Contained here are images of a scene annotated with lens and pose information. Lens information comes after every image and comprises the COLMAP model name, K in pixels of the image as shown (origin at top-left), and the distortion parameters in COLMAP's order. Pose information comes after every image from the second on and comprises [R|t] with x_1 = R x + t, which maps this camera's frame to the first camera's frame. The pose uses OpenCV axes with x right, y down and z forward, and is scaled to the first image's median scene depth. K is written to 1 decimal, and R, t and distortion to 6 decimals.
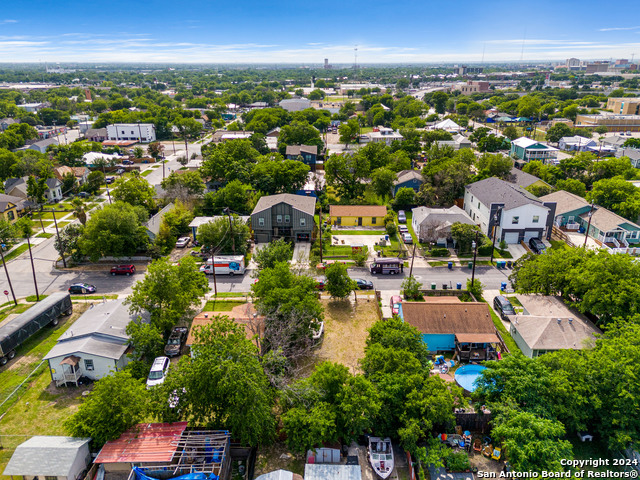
lens RADIAL K [[470.2, 0, 320.0], [0, 470.2, 240.0], [0, 0, 1]] dist [0.077526, -0.080400]
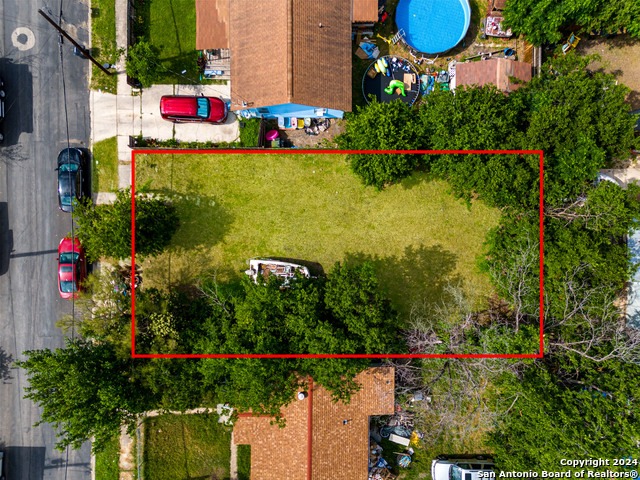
lens RADIAL K [[470.2, 0, 320.0], [0, 470.2, 240.0], [0, 0, 1]] dist [0.077526, -0.080400]
pose [[-0.010925, -0.999940, -0.001137, 0.023363], [0.340696, -0.004791, 0.940161, -0.242608], [-0.940110, 0.009884, 0.340728, 0.615802]]
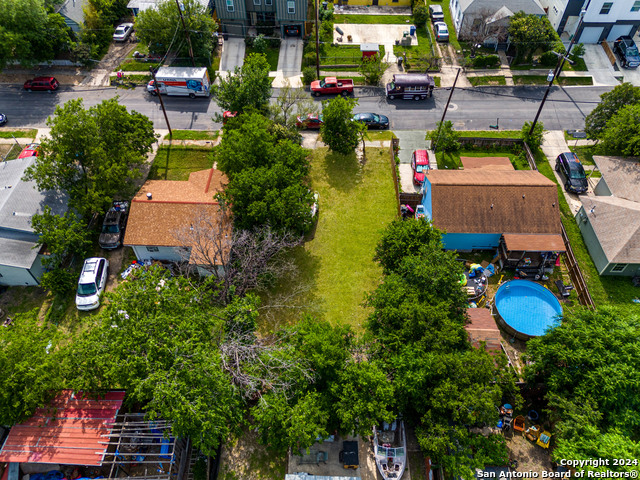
lens RADIAL K [[470.2, 0, 320.0], [0, 470.2, 240.0], [0, 0, 1]] dist [0.077526, -0.080400]
pose [[0.999936, 0.011294, 0.000913, 0.008688], [-0.010252, 0.867494, 0.497343, -0.103733], [0.004825, -0.497320, 0.867554, 0.277157]]
